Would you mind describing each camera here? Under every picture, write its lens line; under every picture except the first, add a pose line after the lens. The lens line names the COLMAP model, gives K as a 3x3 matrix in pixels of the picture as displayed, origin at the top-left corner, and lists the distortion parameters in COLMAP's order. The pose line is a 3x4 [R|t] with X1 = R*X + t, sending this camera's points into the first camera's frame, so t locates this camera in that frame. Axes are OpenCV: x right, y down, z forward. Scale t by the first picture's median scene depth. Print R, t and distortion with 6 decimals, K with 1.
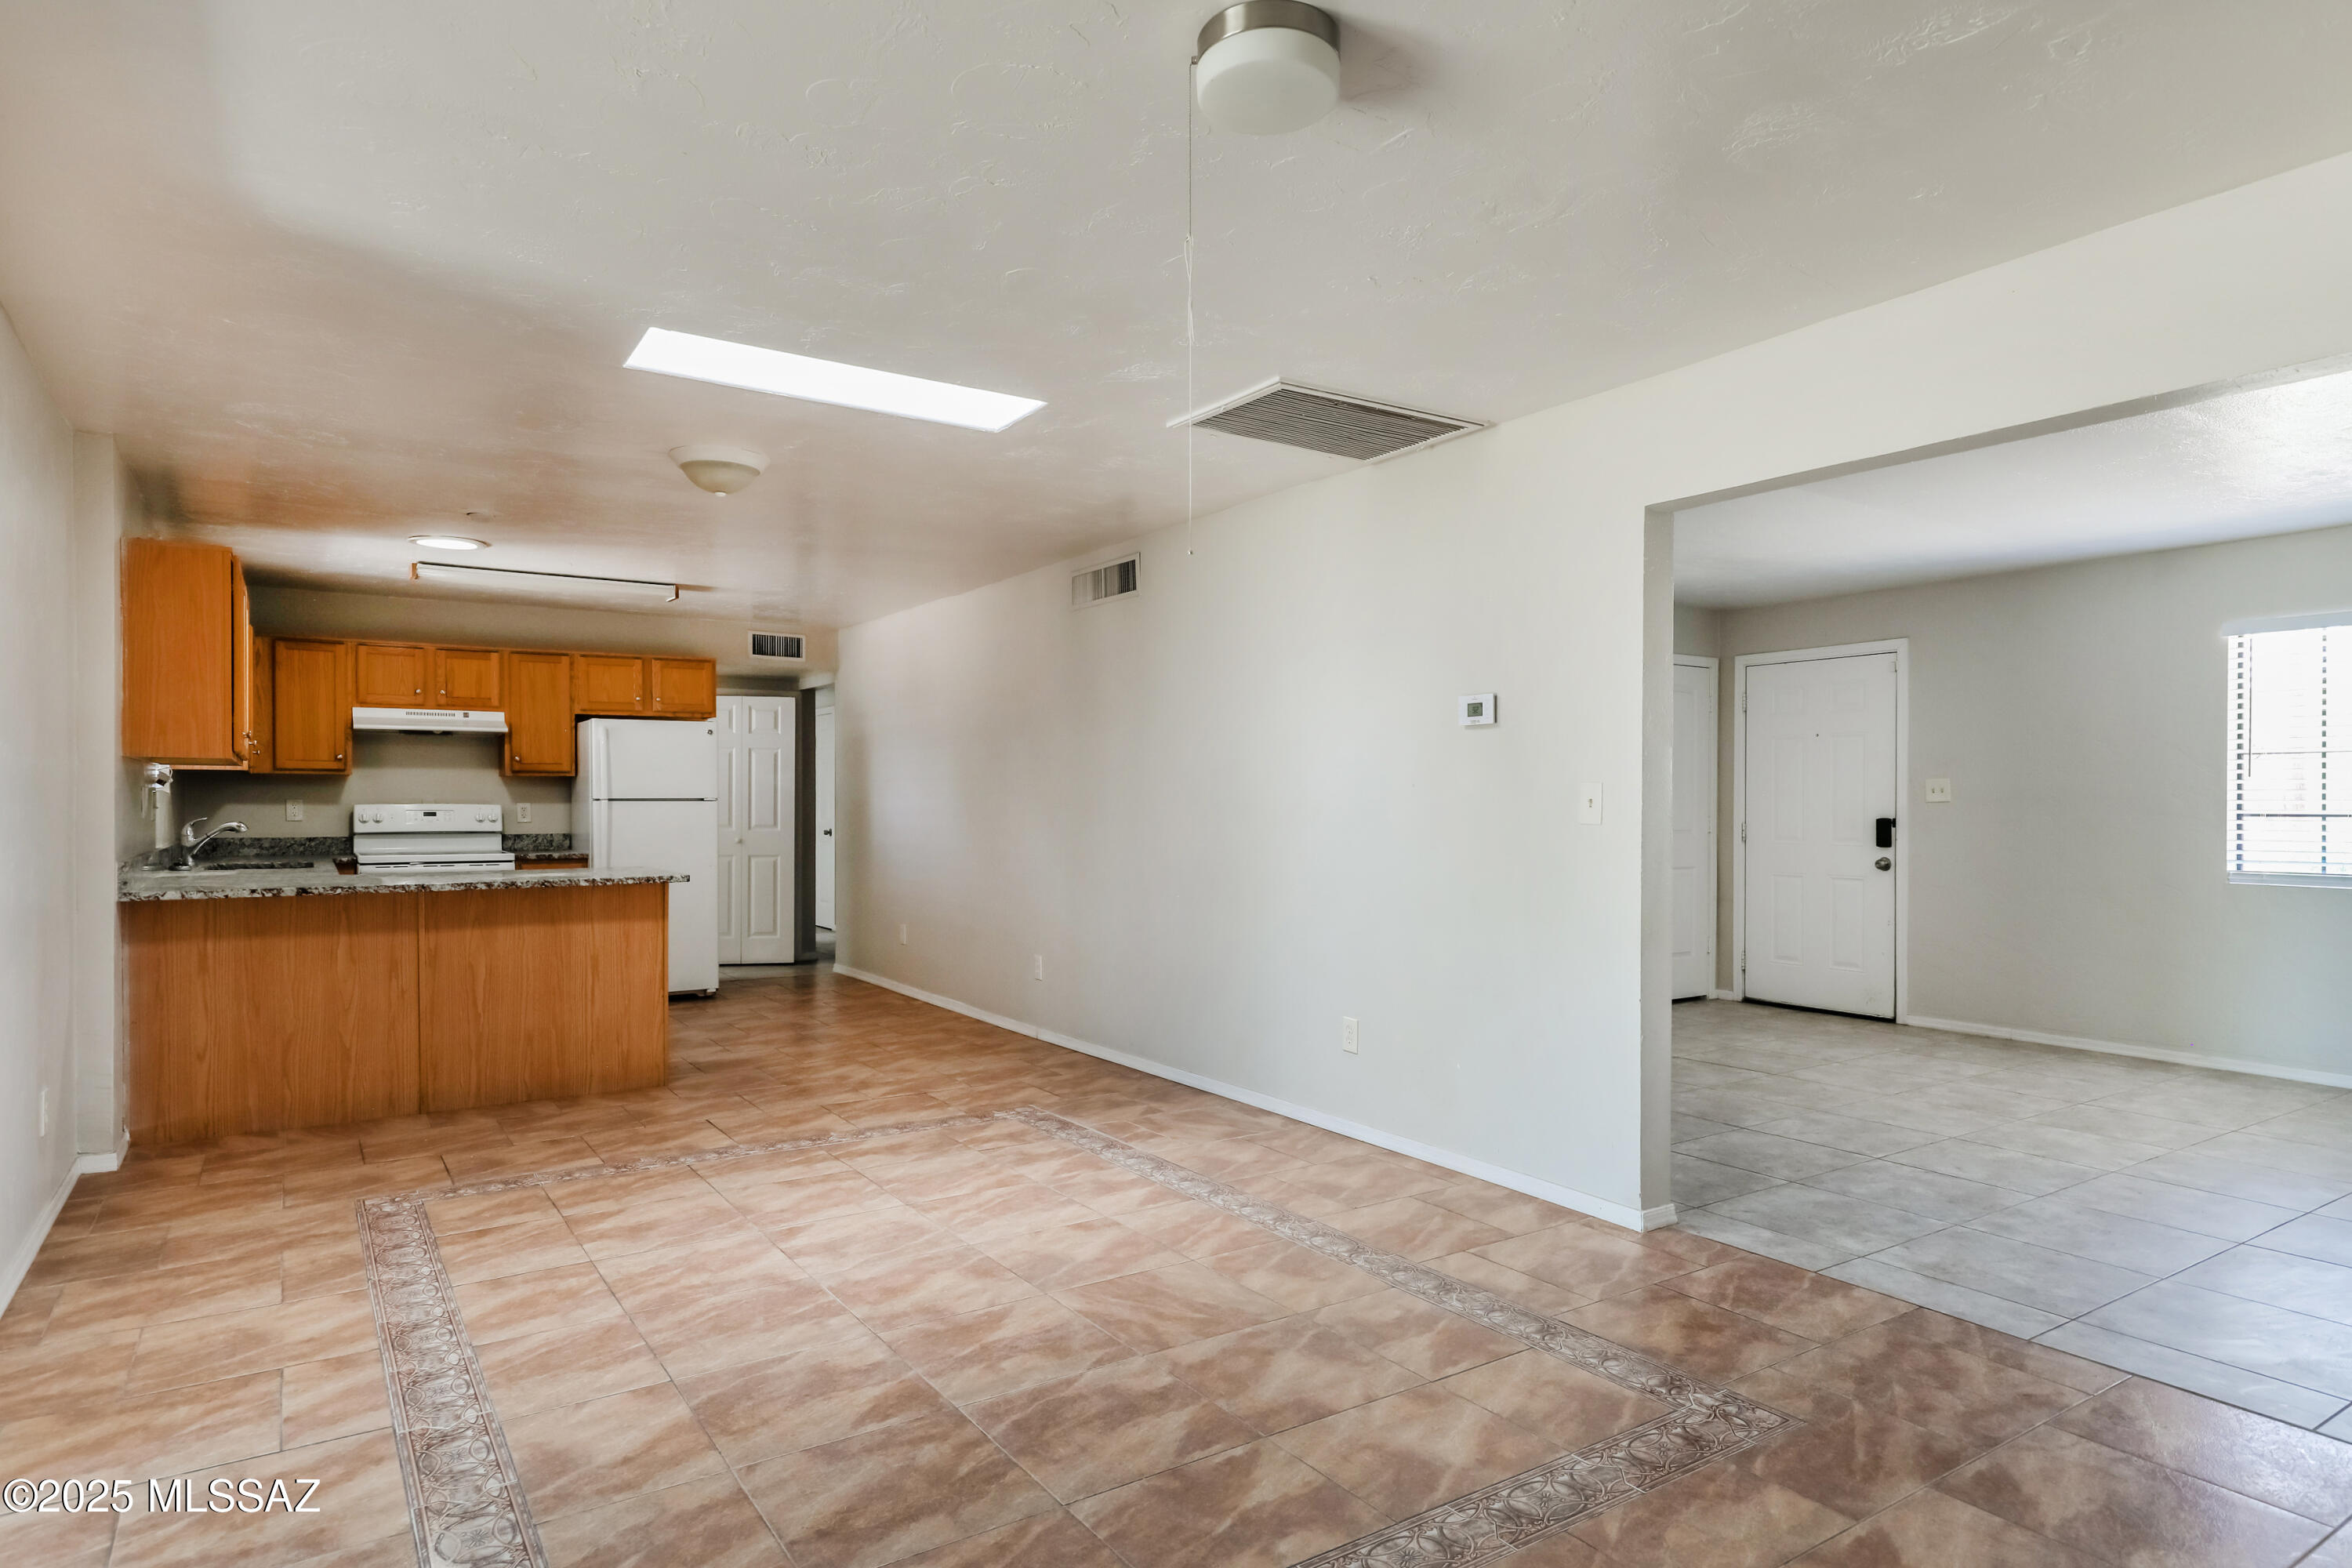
lens RADIAL K [[1308.5, 0, 1159.7], [0, 1308.5, 826.0], [0, 0, 1]] dist [0.023305, -0.002123]
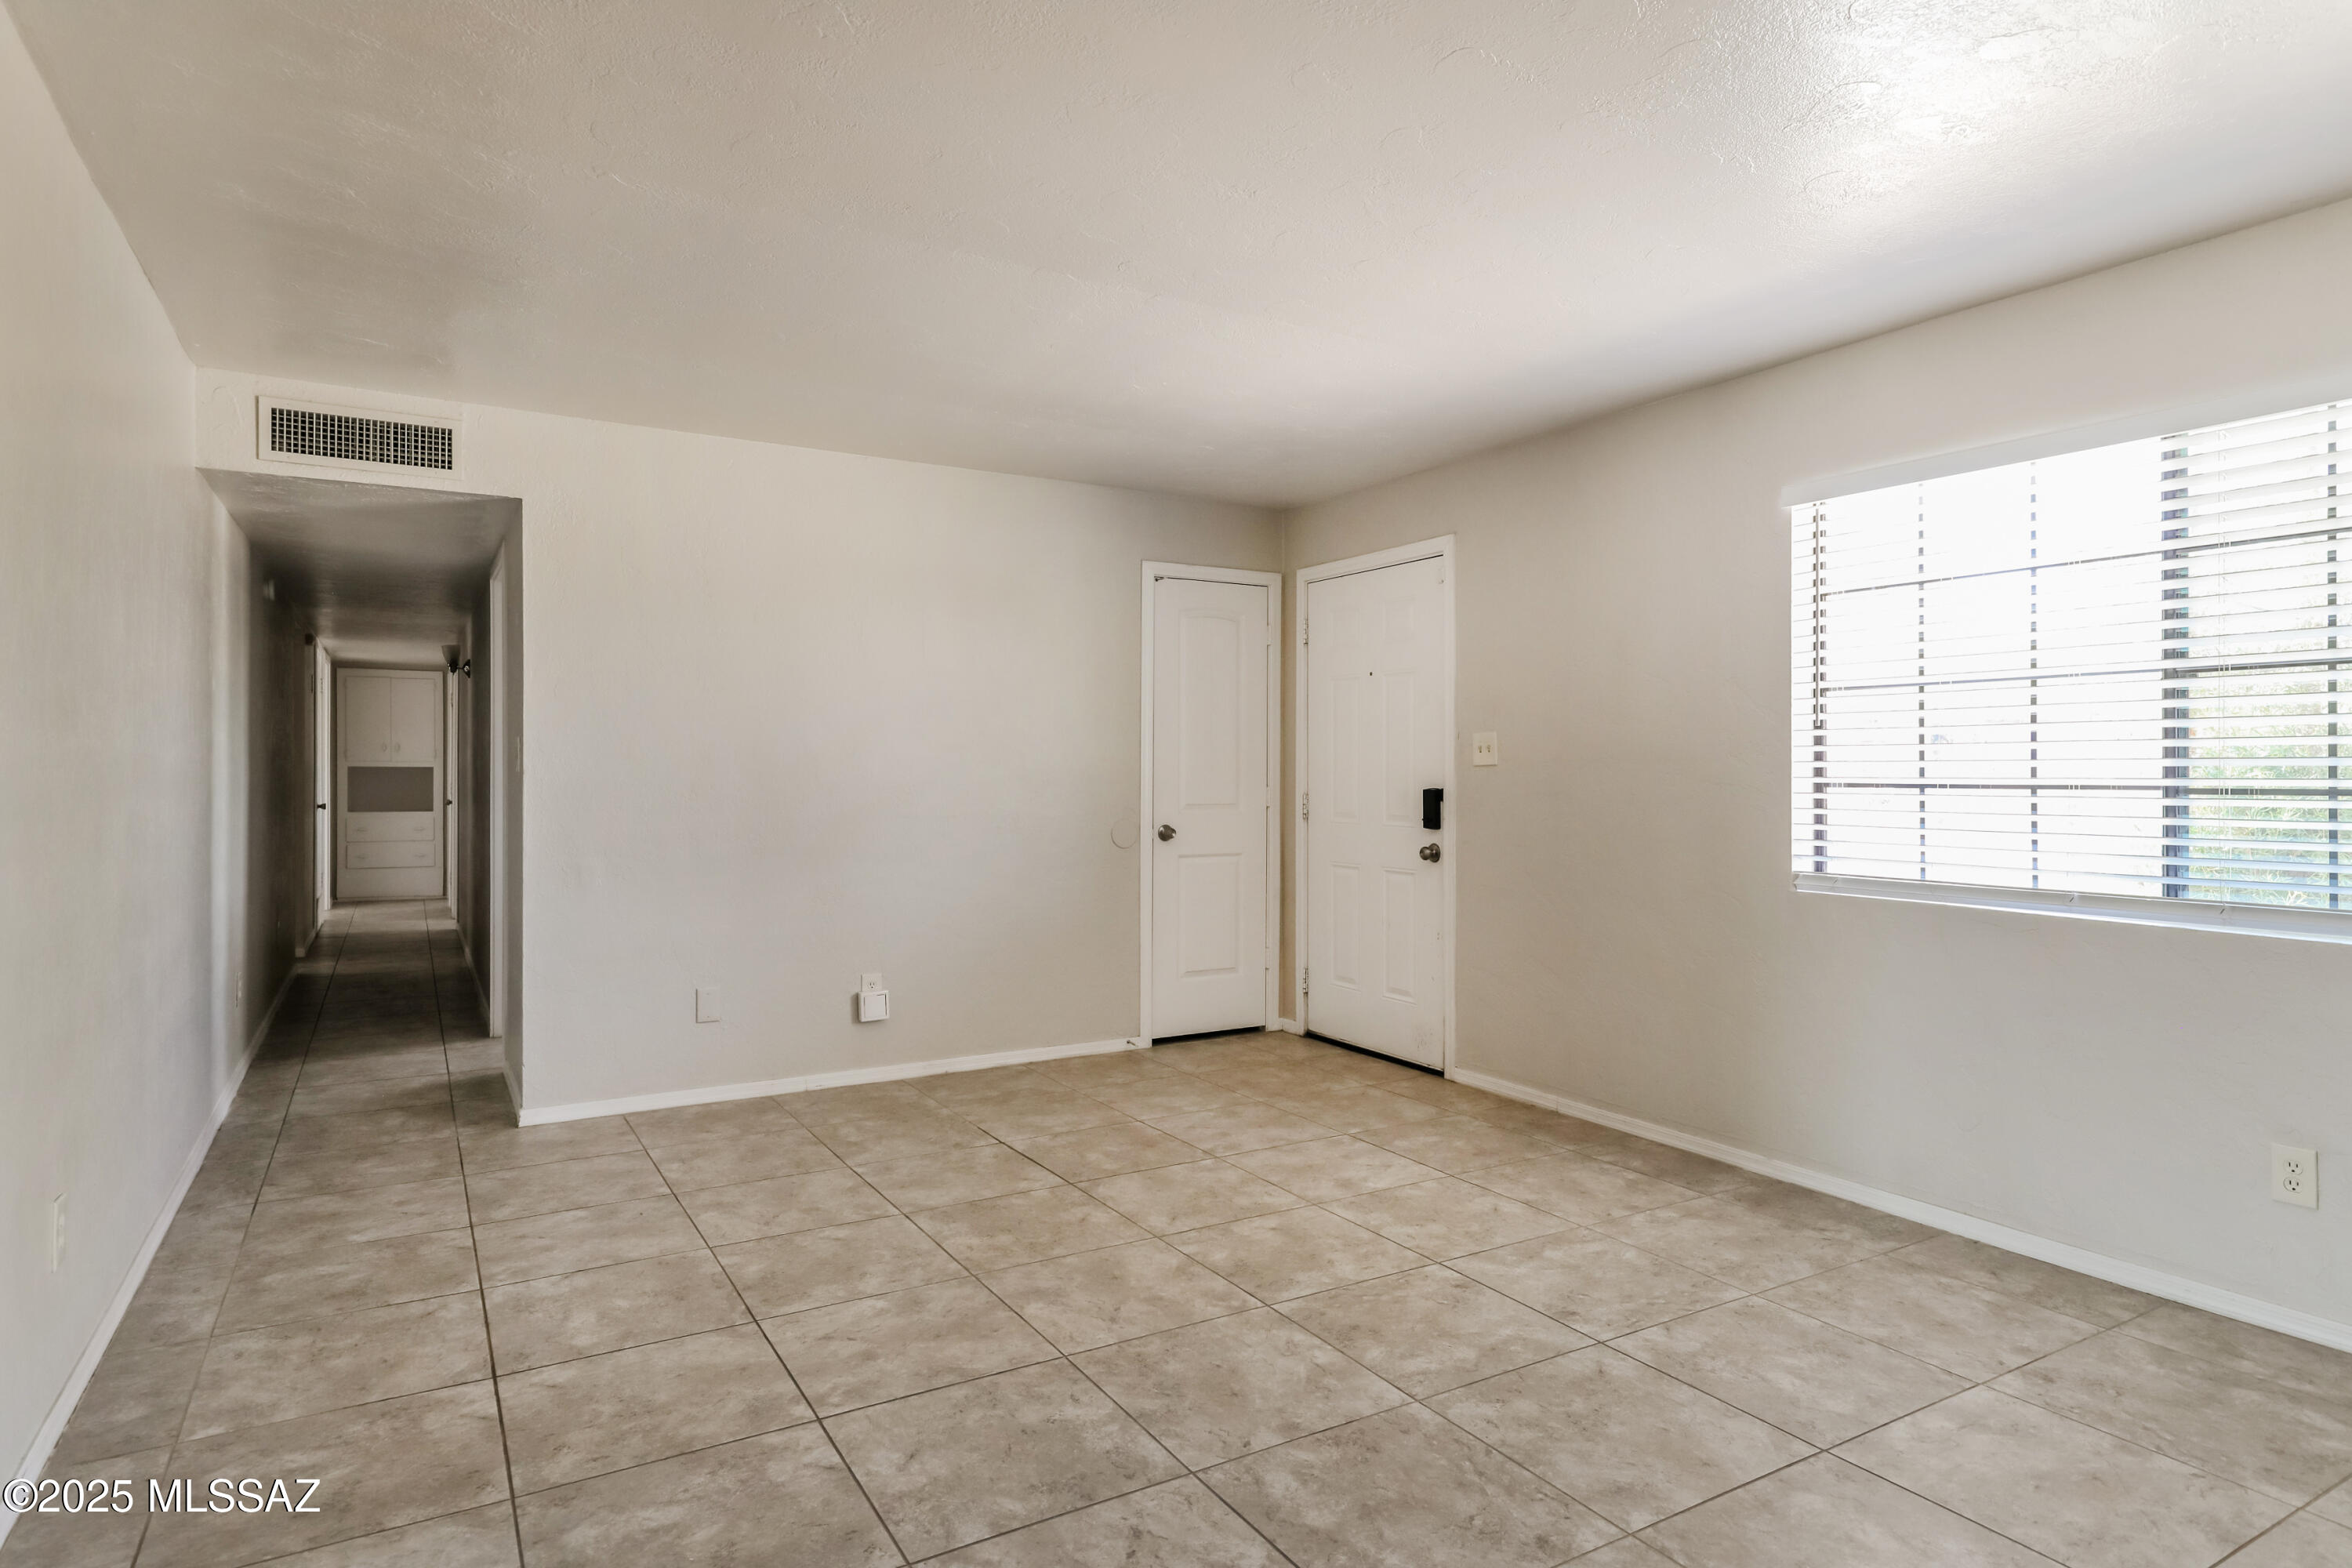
lens RADIAL K [[1308.5, 0, 1109.7], [0, 1308.5, 771.8], [0, 0, 1]] dist [0.023305, -0.002123]
pose [[0.997372, 0.000003, -0.072453, 0.441711], [-0.001153, 0.999874, -0.015829, -0.003560], [0.072443, 0.015870, 0.997246, 0.292267]]
